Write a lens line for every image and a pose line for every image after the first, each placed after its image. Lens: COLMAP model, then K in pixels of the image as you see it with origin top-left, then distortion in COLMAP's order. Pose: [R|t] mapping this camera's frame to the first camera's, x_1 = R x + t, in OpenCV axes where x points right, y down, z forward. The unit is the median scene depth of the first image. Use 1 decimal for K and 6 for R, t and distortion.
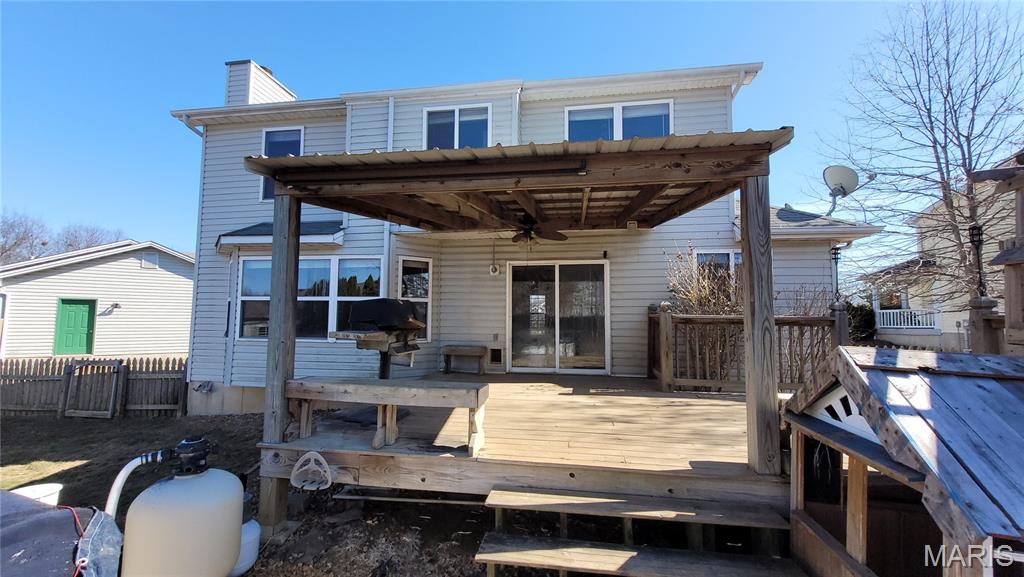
lens RADIAL K [[403.7, 0, 513.1], [0, 403.7, 291.3], [0, 0, 1]] dist [0.001814, -0.000045]
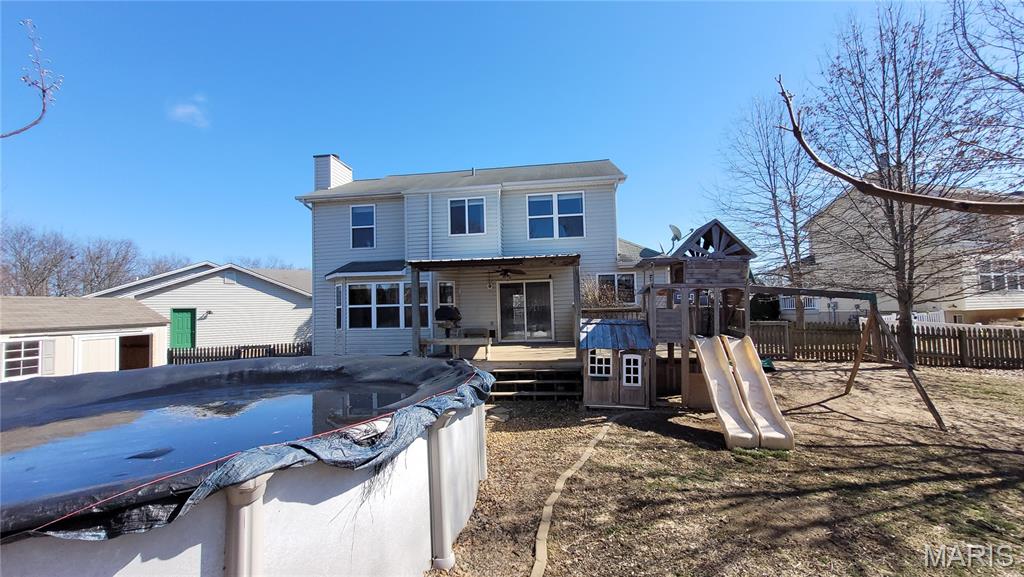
lens RADIAL K [[403.7, 0, 513.1], [0, 403.7, 291.3], [0, 0, 1]] dist [0.001814, -0.000045]
pose [[0.999215, -0.031955, 0.023433, 0.013022], [0.031495, 0.999309, 0.019745, -0.055317], [-0.024047, -0.018991, 0.999530, -0.706101]]
